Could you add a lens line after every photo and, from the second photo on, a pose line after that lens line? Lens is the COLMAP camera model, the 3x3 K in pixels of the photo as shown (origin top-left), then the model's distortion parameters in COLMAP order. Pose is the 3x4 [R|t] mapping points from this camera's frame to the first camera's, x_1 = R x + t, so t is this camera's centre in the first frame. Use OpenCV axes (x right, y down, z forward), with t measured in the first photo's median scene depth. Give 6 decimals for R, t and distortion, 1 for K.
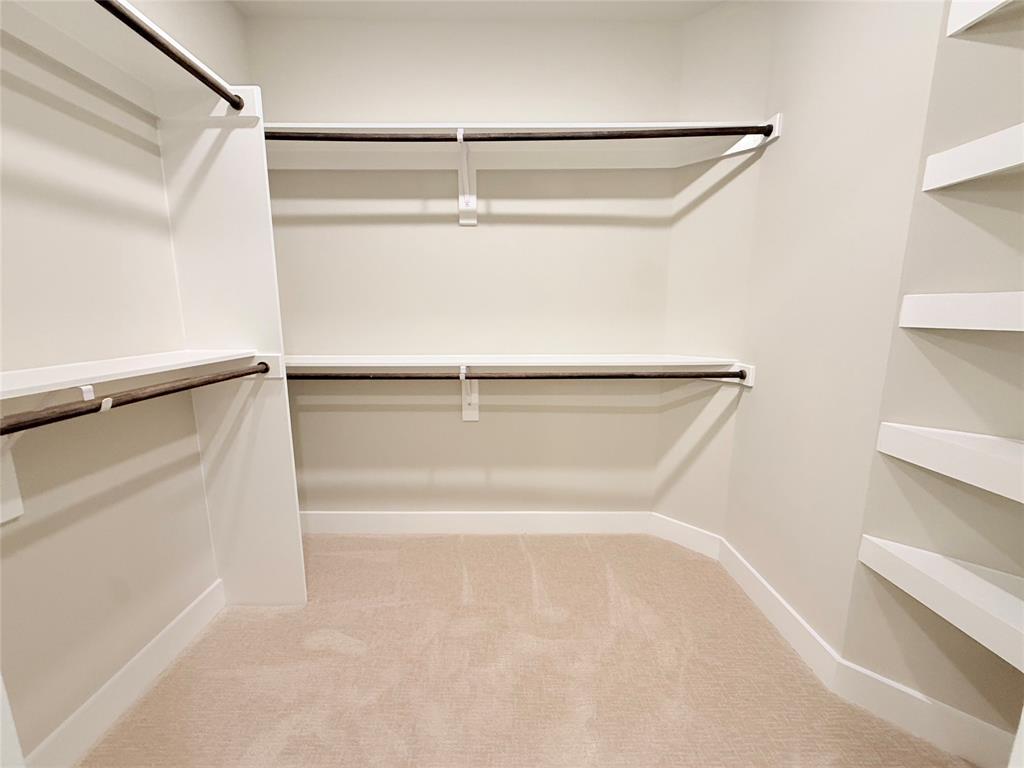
lens RADIAL K [[410.6, 0, 511.9], [0, 410.6, 389.5], [0, 0, 1]] dist [-0.000001, 0.000050]
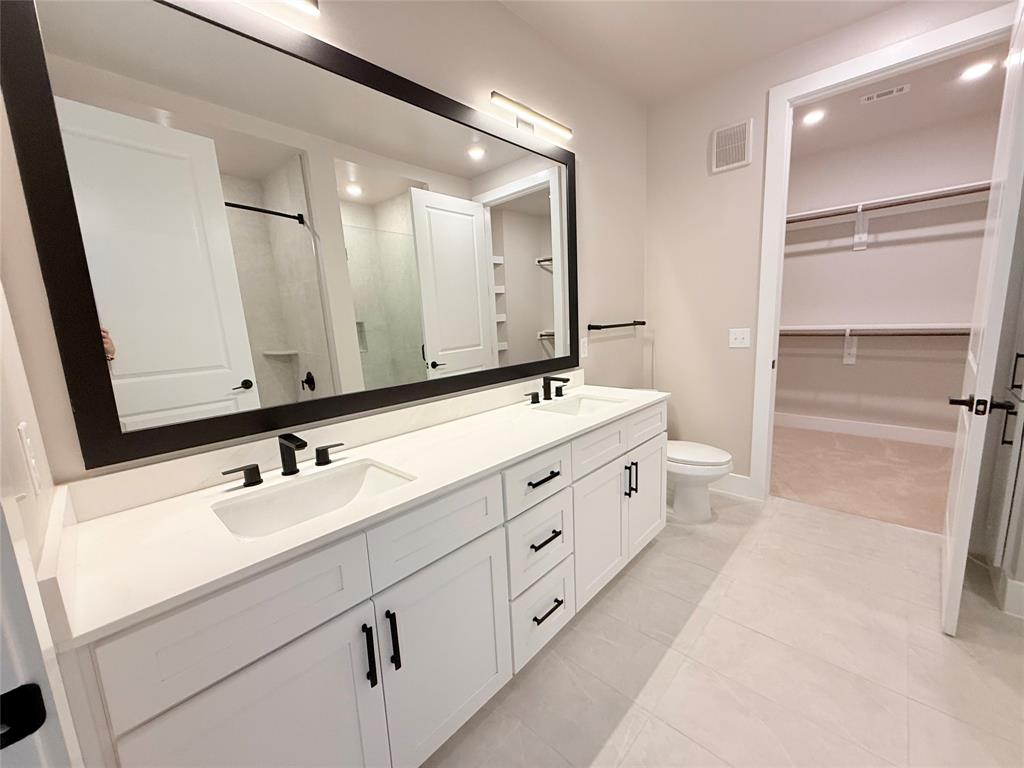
lens RADIAL K [[410.6, 0, 511.9], [0, 410.6, 389.5], [0, 0, 1]] dist [-0.000001, 0.000050]
pose [[0.716619, 0.079393, -0.692931, 0.094556], [-0.076027, 0.996472, 0.035545, 0.253556], [0.693308, 0.027209, 0.720127, -1.317229]]
